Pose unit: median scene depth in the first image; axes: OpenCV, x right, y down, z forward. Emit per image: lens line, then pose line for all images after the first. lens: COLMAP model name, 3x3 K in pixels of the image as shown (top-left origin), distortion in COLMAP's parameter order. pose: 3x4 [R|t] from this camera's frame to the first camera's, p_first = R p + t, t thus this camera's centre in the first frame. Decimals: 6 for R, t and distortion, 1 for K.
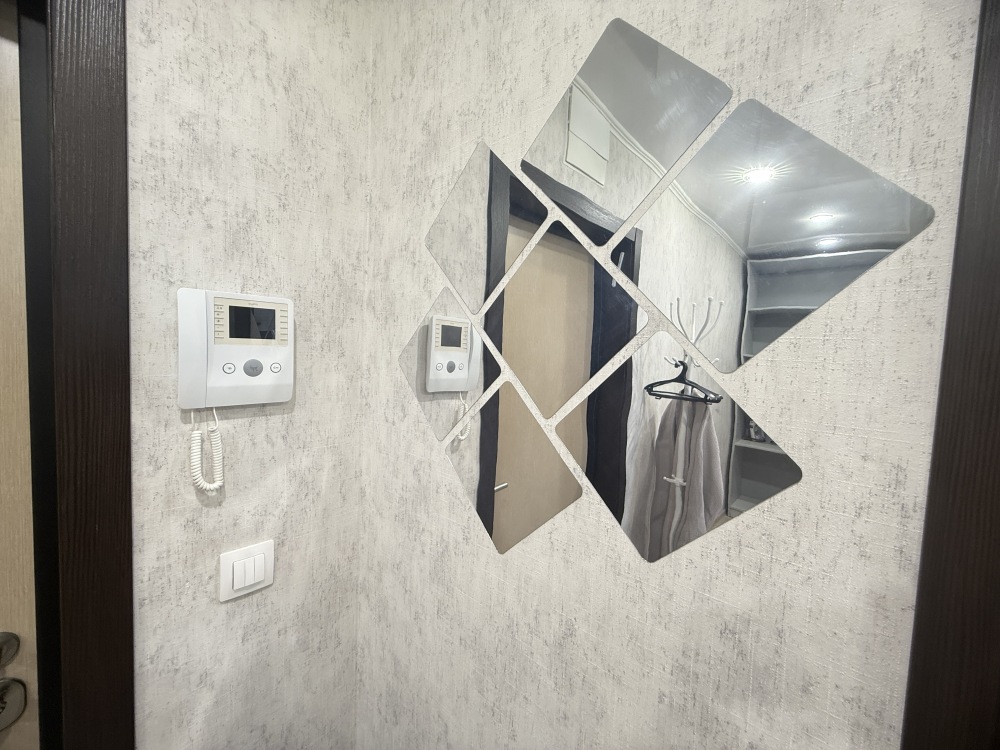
lens RADIAL K [[399.1, 0, 497.1], [0, 399.1, 374.4], [0, 0, 1]] dist [0.000035, 0.000055]
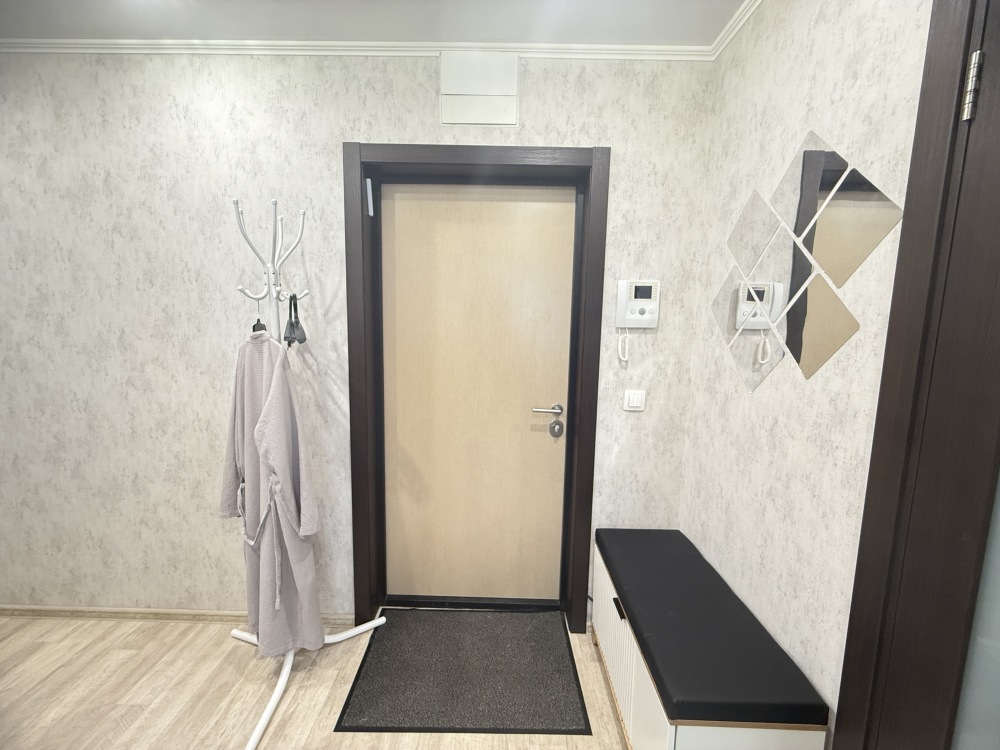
lens RADIAL K [[399.1, 0, 497.1], [0, 399.1, 374.4], [0, 0, 1]] dist [0.000035, 0.000055]
pose [[0.656488, 0.062248, -0.751764, 0.593612], [-0.038308, 0.998055, 0.049189, 0.259116], [0.753363, -0.003493, 0.657596, -1.141879]]
